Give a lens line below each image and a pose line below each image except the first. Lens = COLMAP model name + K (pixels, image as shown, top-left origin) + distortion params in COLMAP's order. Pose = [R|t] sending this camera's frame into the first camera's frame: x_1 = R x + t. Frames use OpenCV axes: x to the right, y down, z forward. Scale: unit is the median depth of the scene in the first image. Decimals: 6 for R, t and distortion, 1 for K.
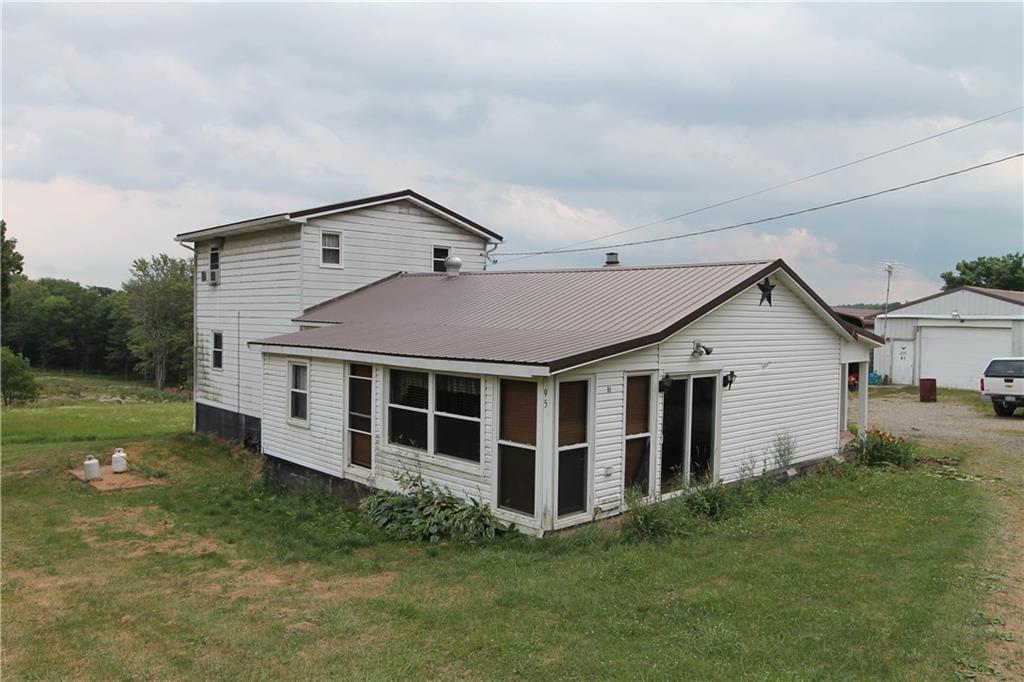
lens RADIAL K [[762.5, 0, 513.6], [0, 762.5, 339.6], [0, 0, 1]] dist [0.007149, 0.003867]
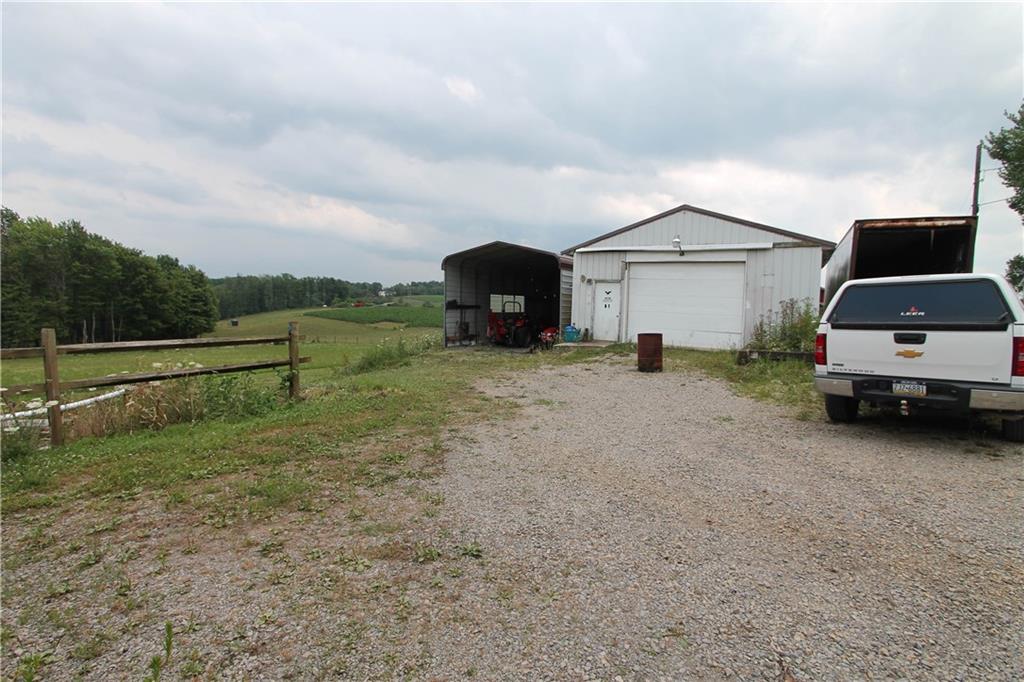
lens RADIAL K [[480.6, 0, 510.8], [0, 480.6, 340.3], [0, 0, 1]] dist [-0.001326, 0.000005]
pose [[0.952083, -0.016556, 0.305393, 0.289578], [-0.003283, 0.997923, 0.064333, 0.029302], [-0.305824, -0.062253, 0.950051, 0.609403]]
